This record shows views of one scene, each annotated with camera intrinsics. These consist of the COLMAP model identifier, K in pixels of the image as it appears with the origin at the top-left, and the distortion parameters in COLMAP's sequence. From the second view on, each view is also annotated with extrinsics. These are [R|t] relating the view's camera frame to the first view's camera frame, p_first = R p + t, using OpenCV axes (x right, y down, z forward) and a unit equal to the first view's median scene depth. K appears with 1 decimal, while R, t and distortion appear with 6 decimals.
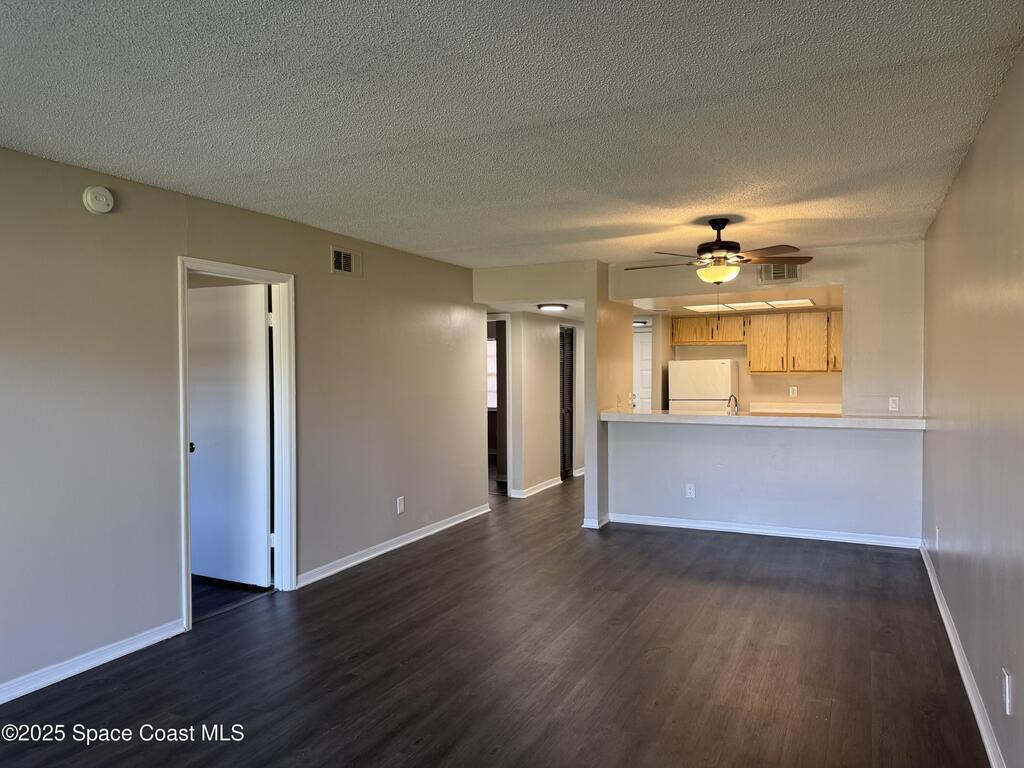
lens RADIAL K [[714.9, 0, 507.8], [0, 714.9, 387.2], [0, 0, 1]] dist [0.085206, -0.000275]
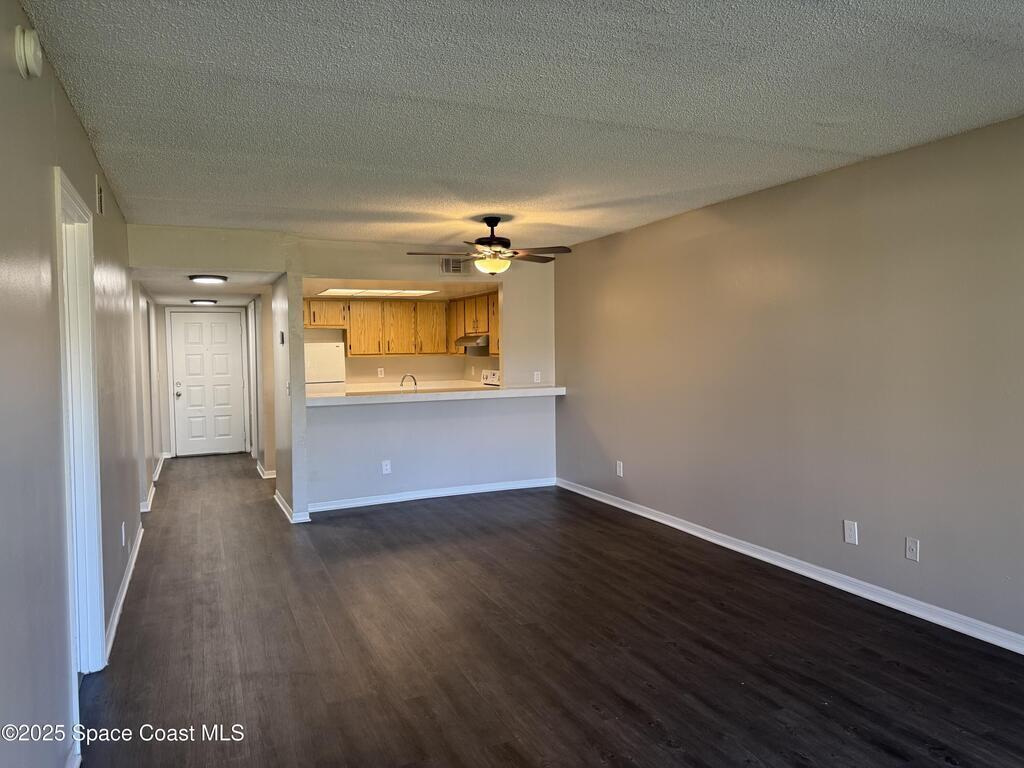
lens RADIAL K [[714.9, 0, 508.7], [0, 714.9, 384.4], [0, 0, 1]] dist [0.085206, -0.000275]
pose [[0.651333, -0.039034, 0.757787, -0.417449], [0.028201, 0.999231, 0.027232, -0.000175], [-0.758268, 0.003634, 0.651933, 0.184635]]
